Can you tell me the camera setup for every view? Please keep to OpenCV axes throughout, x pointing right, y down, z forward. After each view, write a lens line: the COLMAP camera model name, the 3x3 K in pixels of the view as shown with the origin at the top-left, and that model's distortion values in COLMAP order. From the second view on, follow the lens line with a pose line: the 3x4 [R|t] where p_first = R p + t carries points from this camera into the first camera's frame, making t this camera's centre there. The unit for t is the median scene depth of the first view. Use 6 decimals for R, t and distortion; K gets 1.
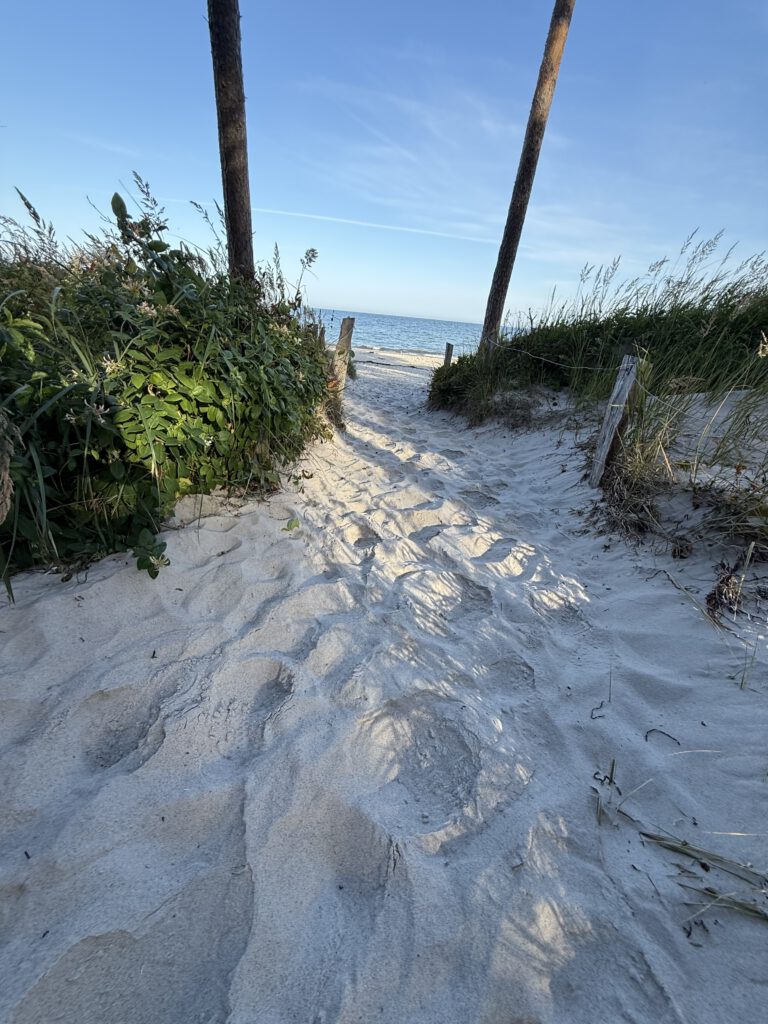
lens RADIAL K [[404.9, 0, 382.5], [0, 404.9, 510.9], [0, 0, 1]] dist [0.000073, 0.000071]
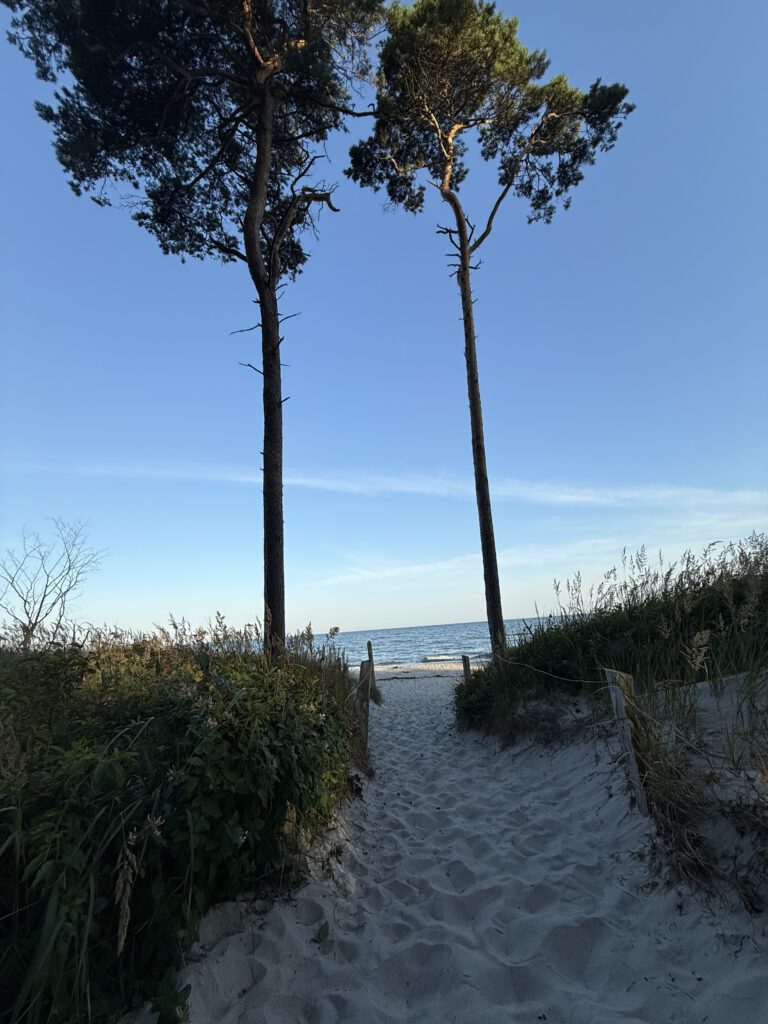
lens RADIAL K [[404.9, 0, 382.5], [0, 404.9, 510.9], [0, 0, 1]] dist [0.000073, 0.000071]
pose [[0.986462, -0.163947, 0.003730, 0.041556], [0.123840, 0.729844, -0.672303, -0.017122], [0.107500, 0.663663, 0.740267, -0.183931]]
